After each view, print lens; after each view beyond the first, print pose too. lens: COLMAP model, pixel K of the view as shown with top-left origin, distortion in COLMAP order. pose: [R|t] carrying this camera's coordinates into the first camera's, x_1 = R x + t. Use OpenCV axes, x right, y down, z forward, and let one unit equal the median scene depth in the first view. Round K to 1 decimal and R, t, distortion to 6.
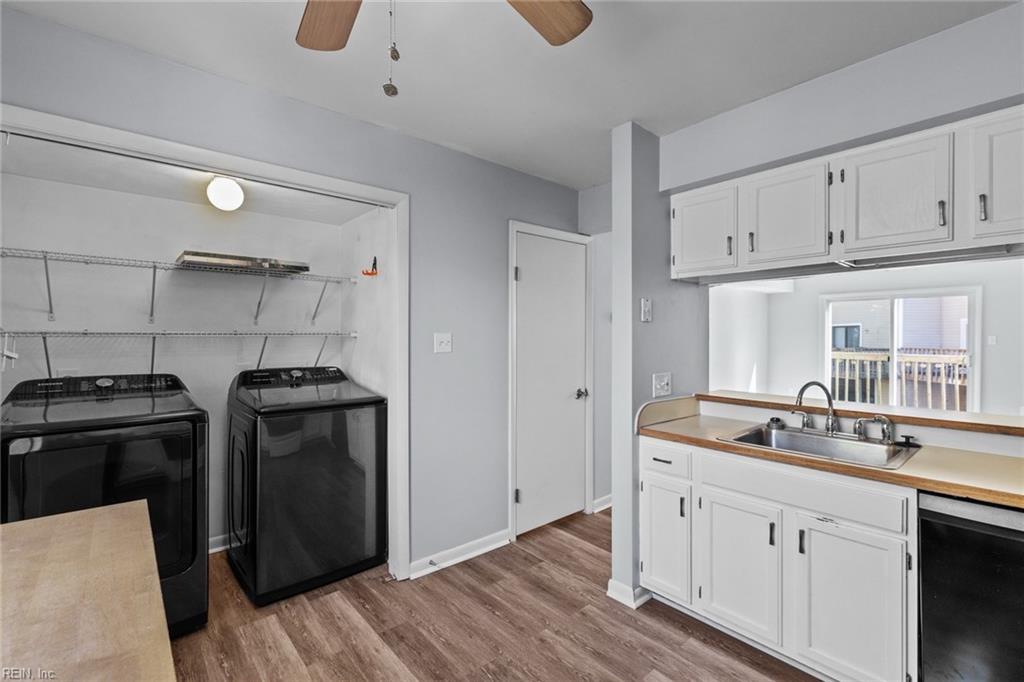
lens RADIAL K [[452.5, 0, 508.0], [0, 452.5, 337.7], [0, 0, 1]] dist [-0.000041, 0.000123]
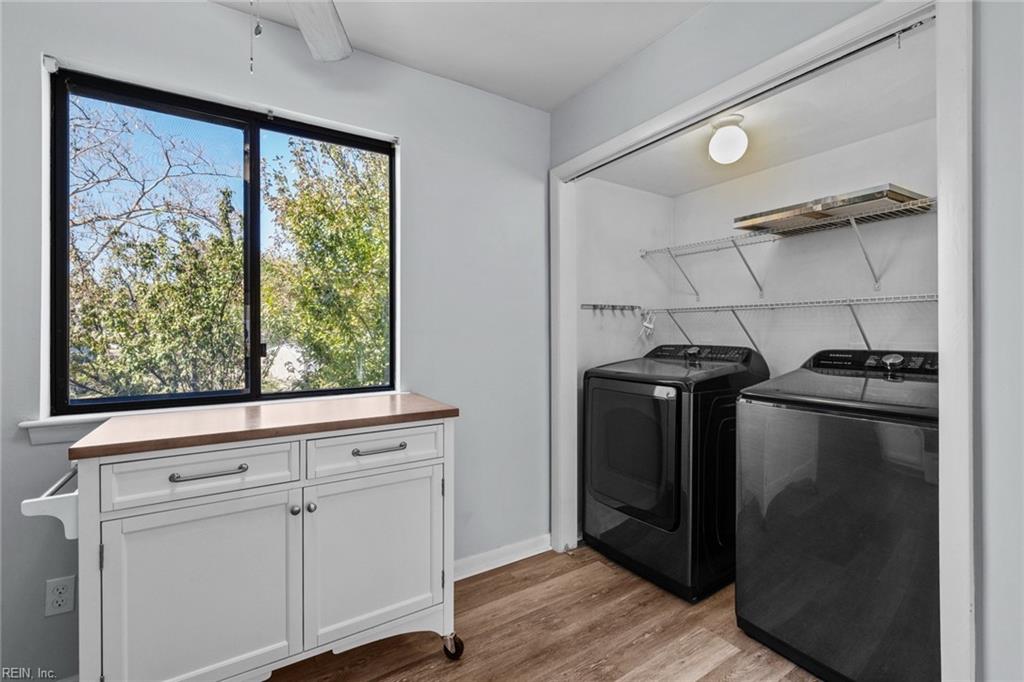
lens RADIAL K [[443.1, 0, 507.8], [0, 443.1, 335.2], [0, 0, 1]] dist [0.002149, -0.000307]
pose [[-0.160440, 0.027427, -0.986664, 0.305716], [0.016520, 0.999548, 0.025099, 0.023480], [0.986907, -0.012273, -0.160821, 0.704084]]
